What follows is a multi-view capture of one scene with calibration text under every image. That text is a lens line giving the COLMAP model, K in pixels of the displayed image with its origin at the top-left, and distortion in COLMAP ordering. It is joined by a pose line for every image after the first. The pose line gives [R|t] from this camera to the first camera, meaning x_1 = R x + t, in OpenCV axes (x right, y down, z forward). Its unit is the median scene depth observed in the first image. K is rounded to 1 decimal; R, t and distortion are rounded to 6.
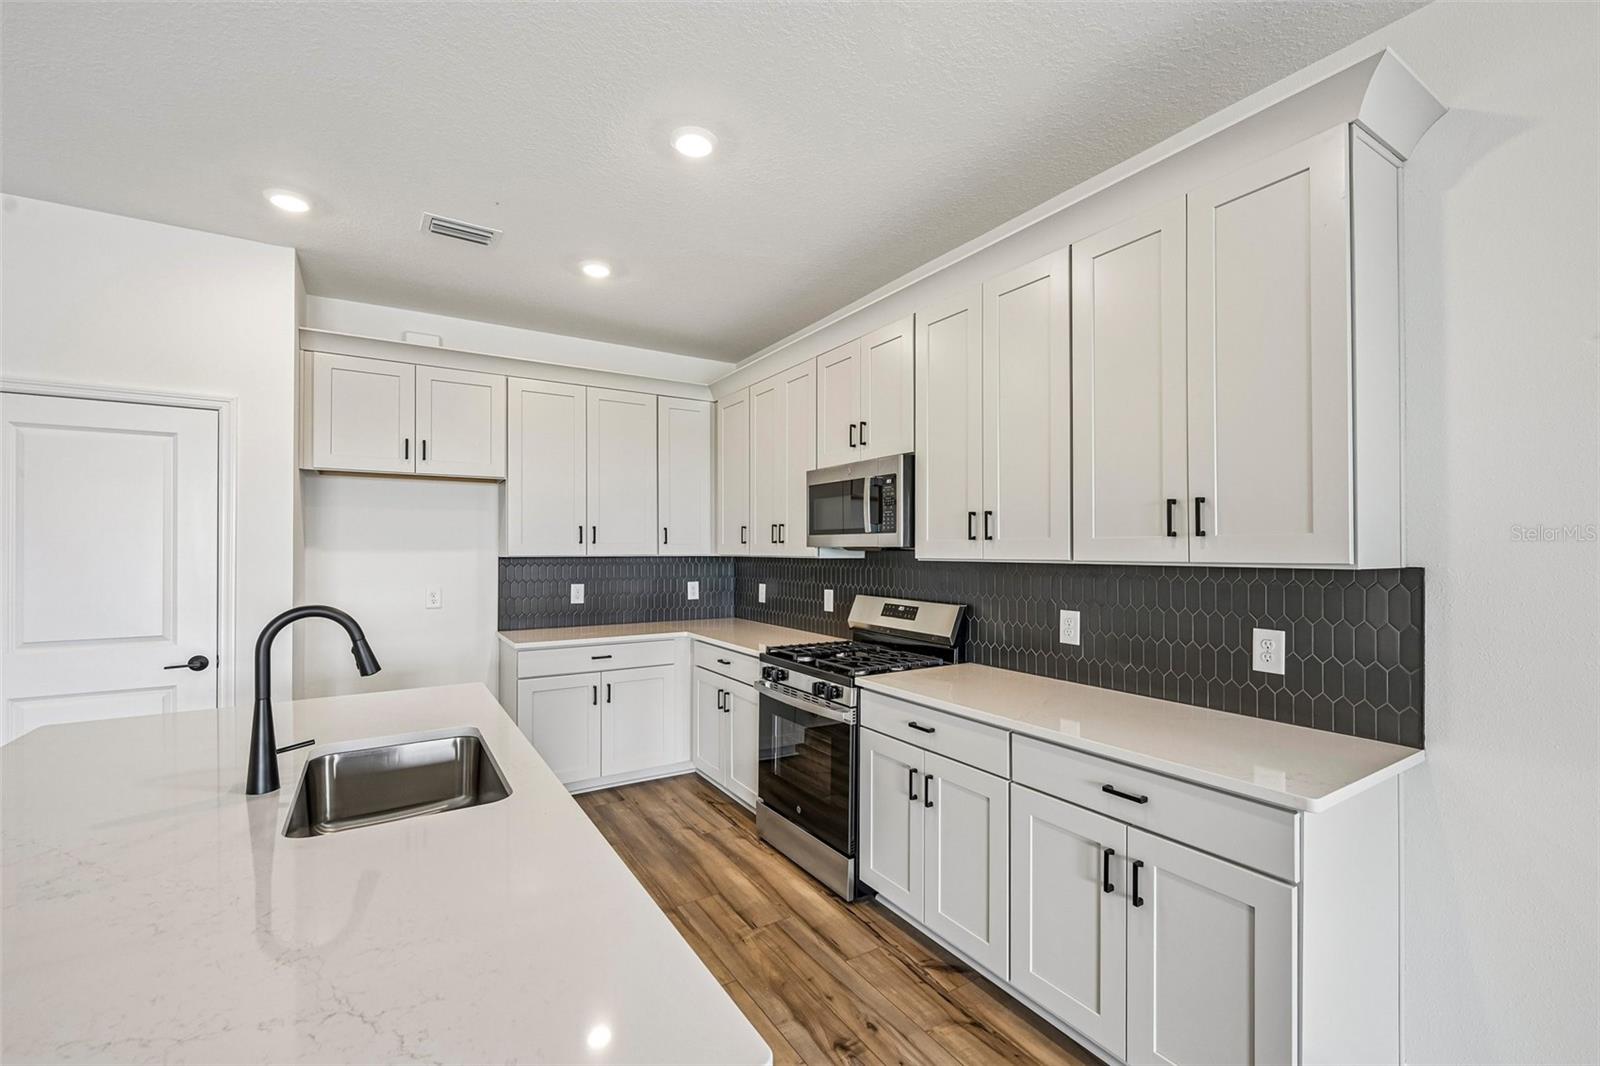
lens RADIAL K [[669.9, 0, 801.0], [0, 669.9, 544.6], [0, 0, 1]] dist [-0.000400, -0.000290]
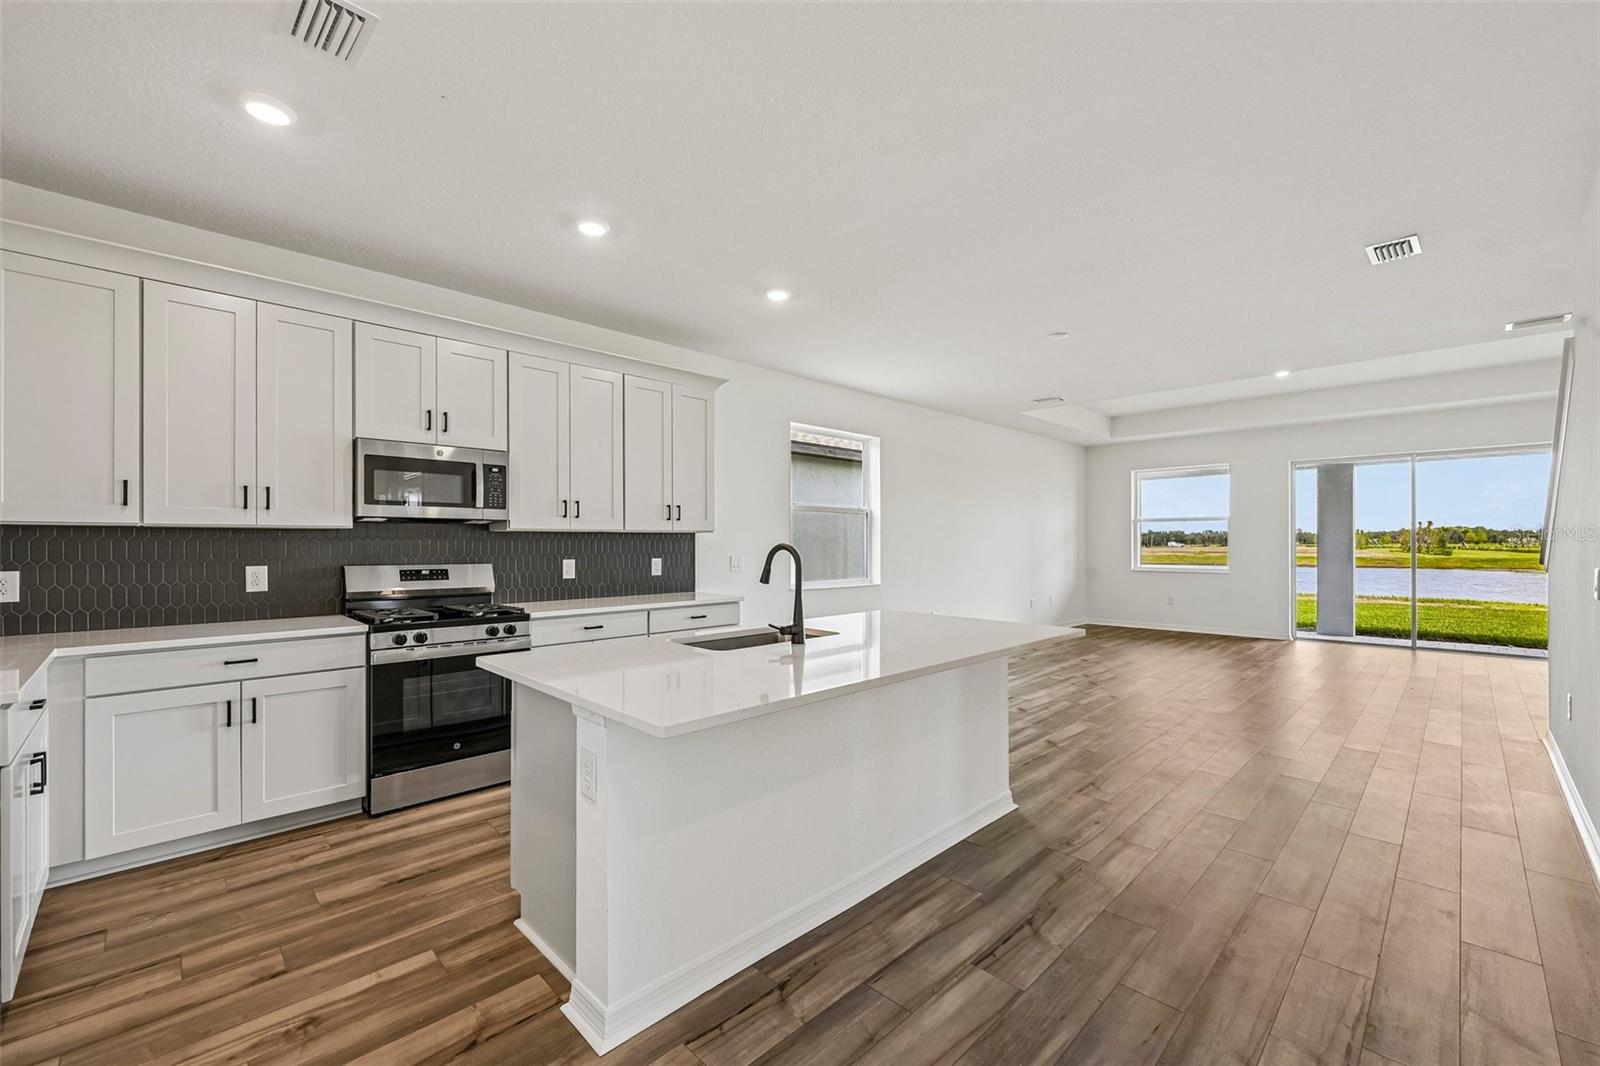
lens RADIAL K [[655.1, 0, 803.7], [0, 655.1, 544.2], [0, 0, 1]] dist [0.000031, -0.000205]
pose [[-0.219851, -0.003584, 0.975527, -1.221965], [-0.006611, 0.999976, 0.002183, 0.043447], [-0.975511, -0.005970, -0.219869, 0.666533]]
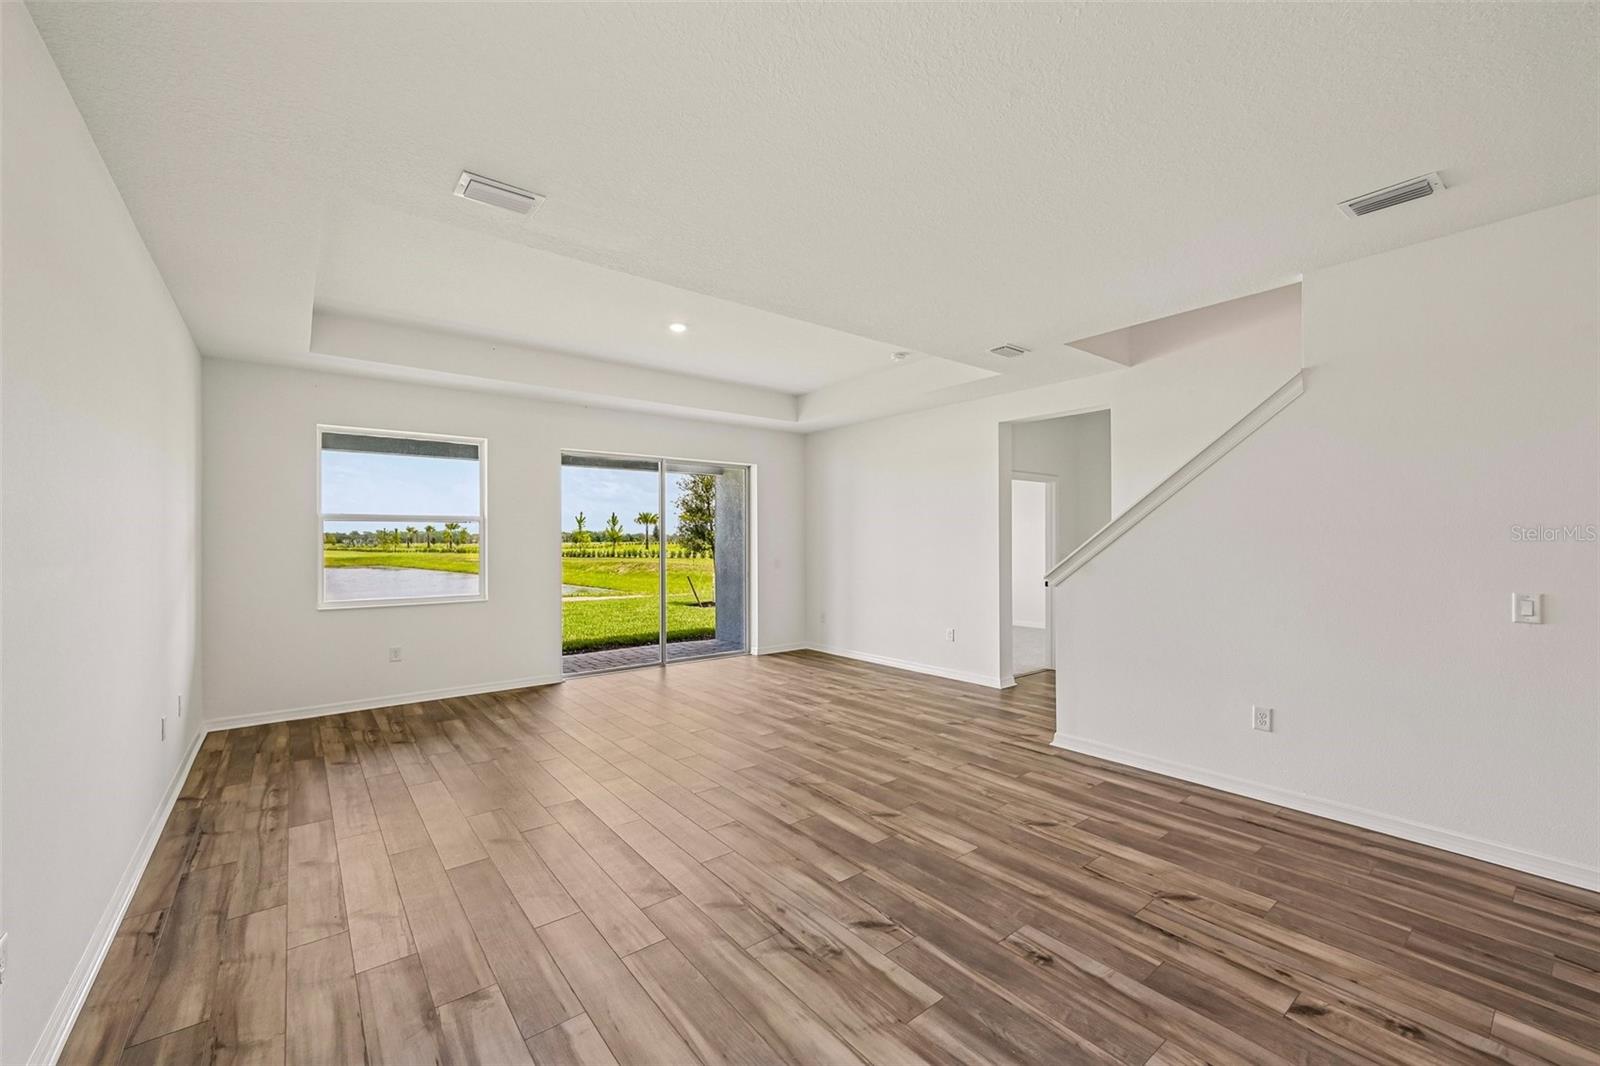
lens RADIAL K [[640.5, 0, 800.0], [0, 640.5, 533.0], [0, 0, 1]] dist [0.000521, 0.000247]
pose [[-0.994175, 0.000793, -0.107773, 0.552716], [0.002938, 0.999801, -0.019745, -0.000522], [0.107736, -0.019946, -0.993979, 0.201391]]
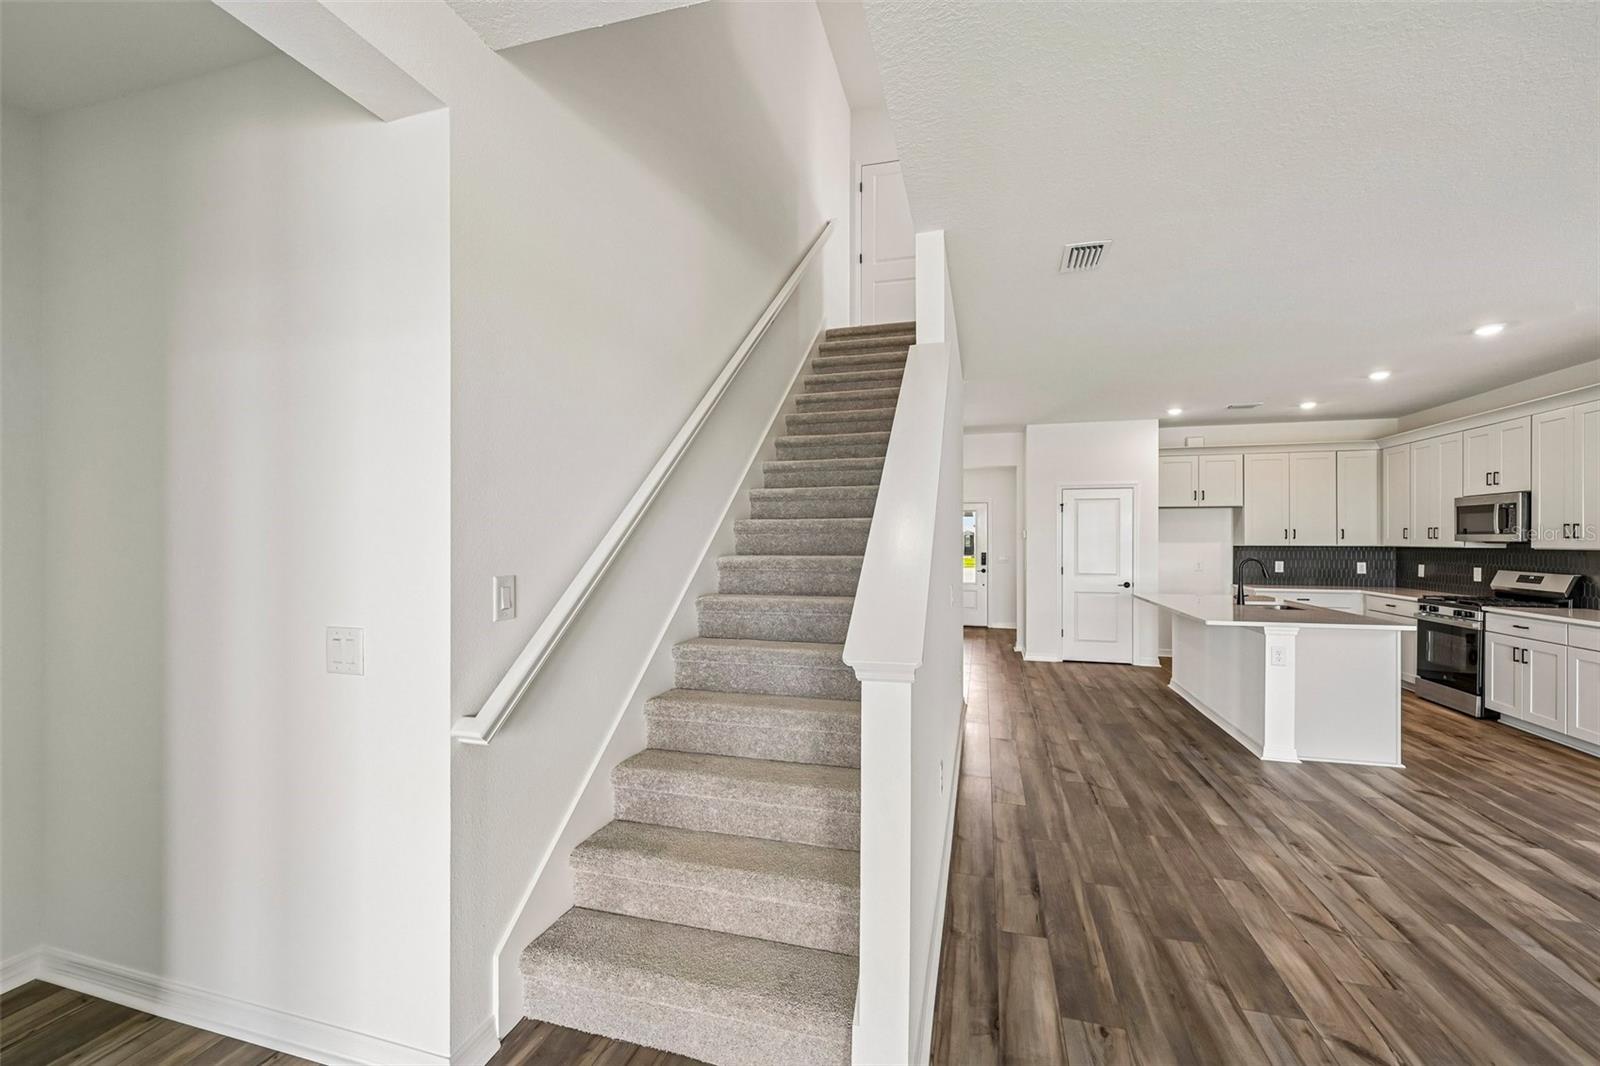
lens RADIAL K [[647.5, 0, 803.7], [0, 647.5, 538.9], [0, 0, 1]] dist [-0.000695, 0.000037]
pose [[0.675062, 0.000059, -0.737761, 0.125116], [0.004017, 0.999985, 0.003756, -0.017895], [0.737750, -0.005499, 0.675051, -1.620929]]
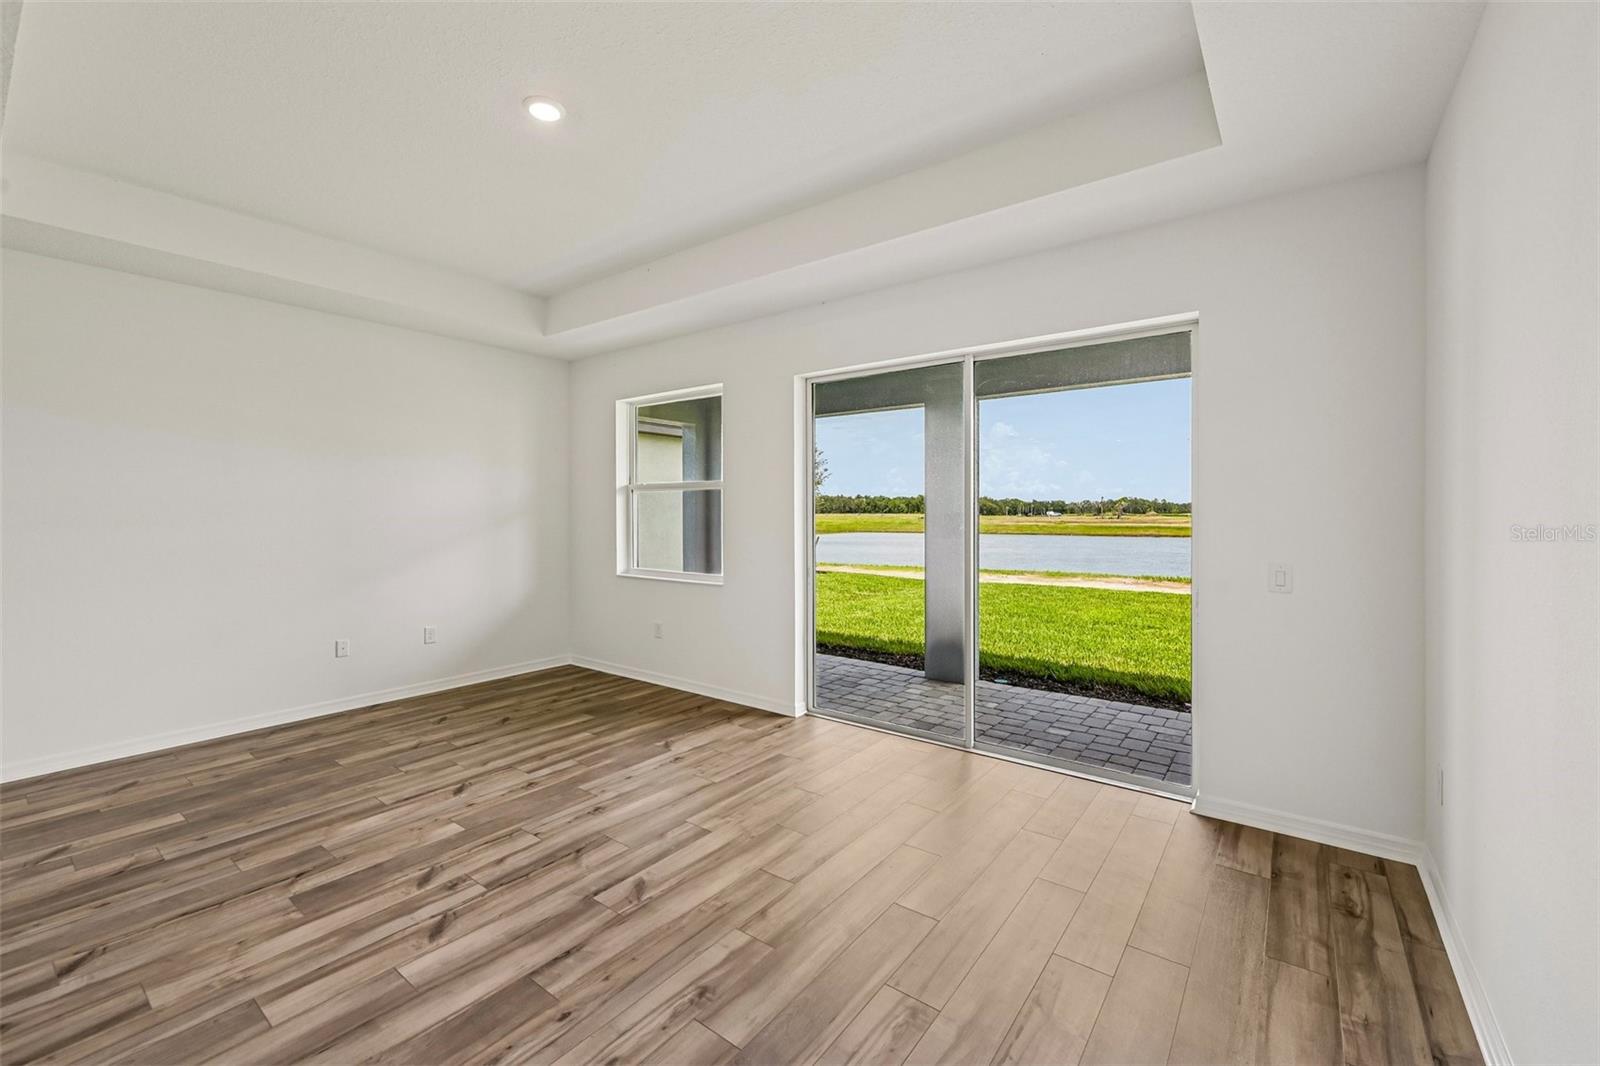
lens RADIAL K [[663.9, 0, 797.2], [0, 663.9, 514.0], [0, 0, 1]] dist [-0.000738, -0.000104]
pose [[-0.348469, -0.004942, 0.937307, -0.304490], [-0.006881, 0.999973, 0.002715, -0.009318], [-0.937295, -0.005504, -0.348493, -1.521834]]
